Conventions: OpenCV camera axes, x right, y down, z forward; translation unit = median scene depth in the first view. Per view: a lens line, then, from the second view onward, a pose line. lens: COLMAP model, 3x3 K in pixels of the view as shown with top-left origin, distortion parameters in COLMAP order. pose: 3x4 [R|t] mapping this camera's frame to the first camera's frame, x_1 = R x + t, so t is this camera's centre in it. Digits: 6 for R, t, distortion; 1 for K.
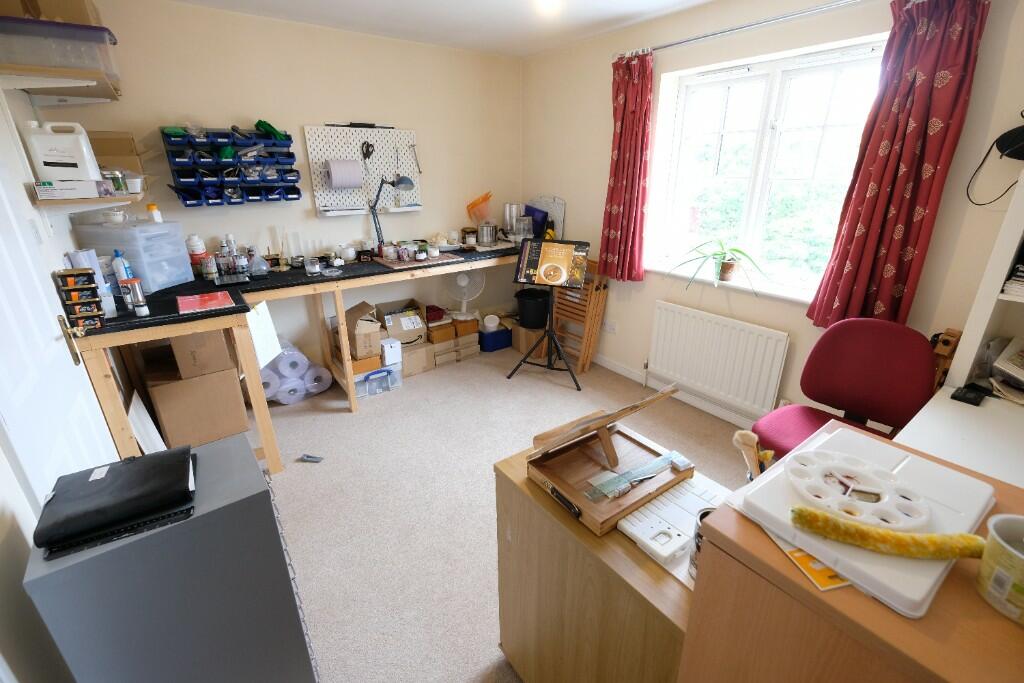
lens RADIAL K [[440.7, 0, 527.2], [0, 440.7, 338.2], [0, 0, 1]] dist [-0.000461, -0.000383]
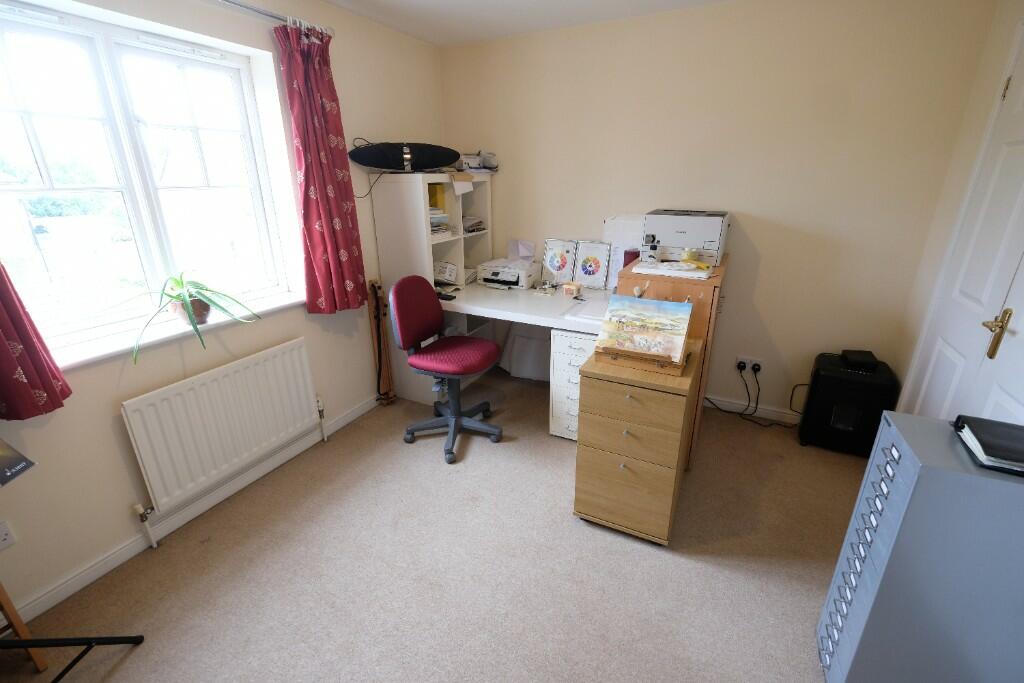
lens RADIAL K [[440.7, 0, 527.2], [0, 440.7, 338.2], [0, 0, 1]] dist [-0.000461, -0.000383]
pose [[-0.486146, -0.294485, 0.822764, -0.462751], [0.298294, 0.829040, 0.472984, -0.306802], [-0.821391, 0.475365, -0.315191, 0.798105]]
